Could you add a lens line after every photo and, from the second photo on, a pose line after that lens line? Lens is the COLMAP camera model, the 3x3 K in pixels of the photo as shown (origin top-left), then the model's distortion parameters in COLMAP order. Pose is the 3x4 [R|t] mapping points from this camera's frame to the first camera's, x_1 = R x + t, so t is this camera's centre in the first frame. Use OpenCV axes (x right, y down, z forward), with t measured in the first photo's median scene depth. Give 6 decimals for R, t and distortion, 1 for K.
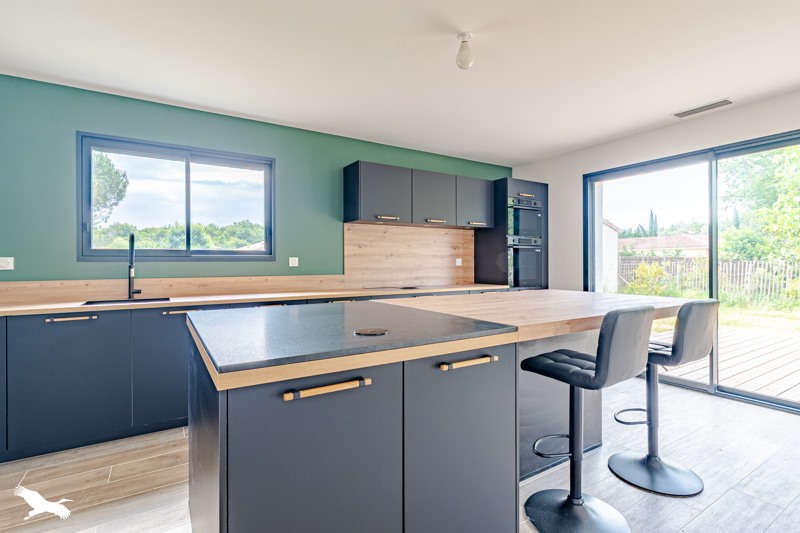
lens RADIAL K [[376.2, 0, 397.4], [0, 376.2, 263.9], [0, 0, 1]] dist [-0.009437, 0.002097]
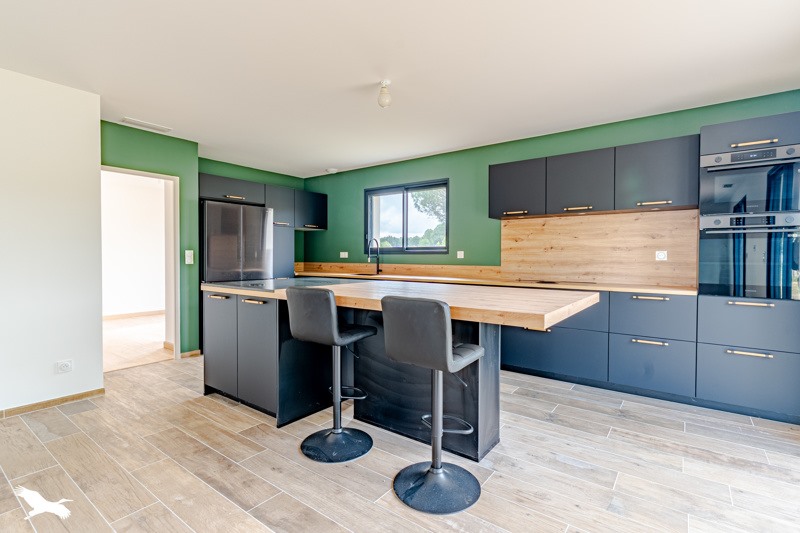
lens RADIAL K [[376.2, 0, 403.0], [0, 376.2, 262.3], [0, 0, 1]] dist [-0.009437, 0.002097]
pose [[0.373874, 0.022321, -0.927211, 0.758589], [-0.006276, 0.999748, 0.021537, -0.005049], [0.927458, -0.002233, 0.373920, 0.296991]]
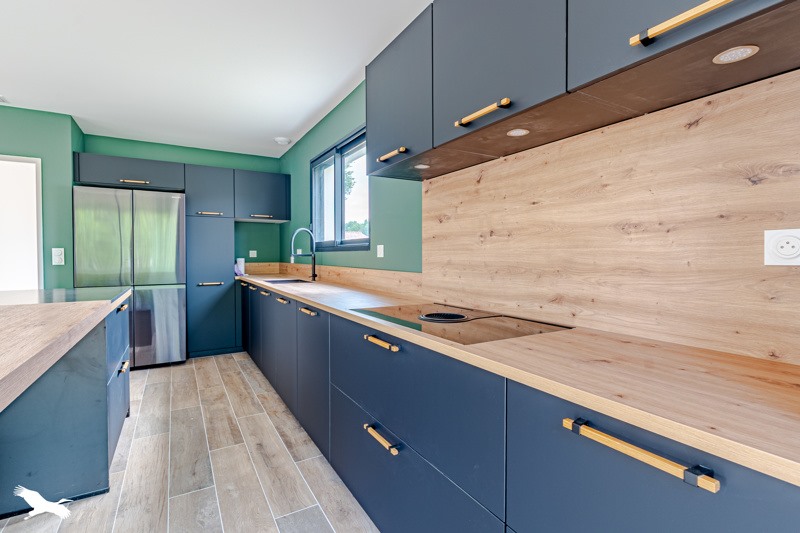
lens RADIAL K [[376.2, 0, 405.5], [0, 376.2, 262.9], [0, 0, 1]] dist [-0.009437, 0.002097]
pose [[-0.002084, 0.027823, -0.999611, 0.405999], [-0.000010, 0.999613, 0.027823, -0.002486], [0.999998, 0.000067, -0.002083, 0.936949]]
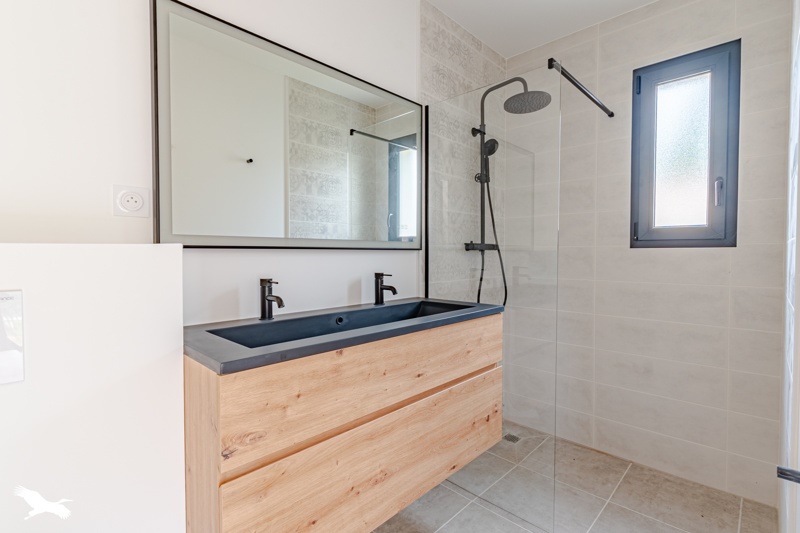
lens RADIAL K [[376.2, 0, 400.8], [0, 376.2, 265.0], [0, 0, 1]] dist [-0.009437, 0.002097]
pose [[0.966498, -0.000159, 0.256675, -0.059969], [-0.006355, 0.999678, 0.024546, -0.149433], [-0.256597, -0.025355, 0.966186, 0.770515]]
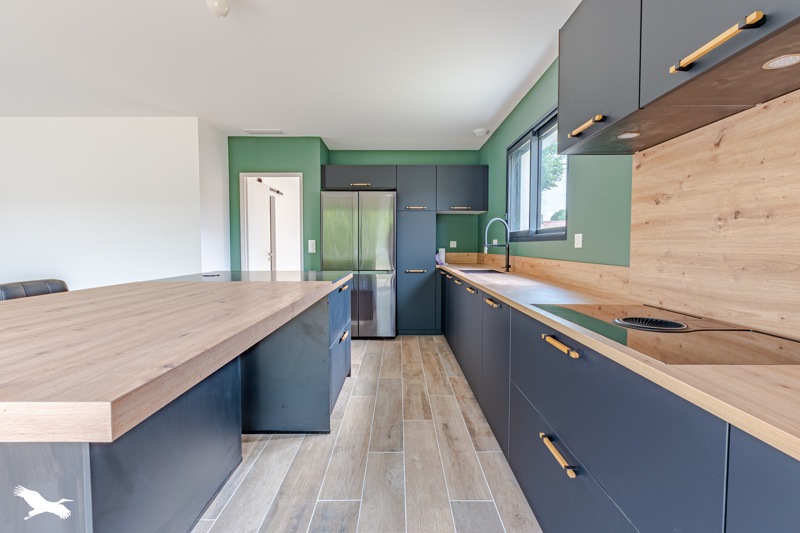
lens RADIAL K [[376.2, 0, 401.8], [0, 376.2, 262.9], [0, 0, 1]] dist [-0.009437, 0.002097]
pose [[-0.516986, 0.045877, -0.854763, 0.382758], [0.002595, 0.998642, 0.052030, -0.001297], [0.855990, 0.024680, -0.516403, 0.957857]]
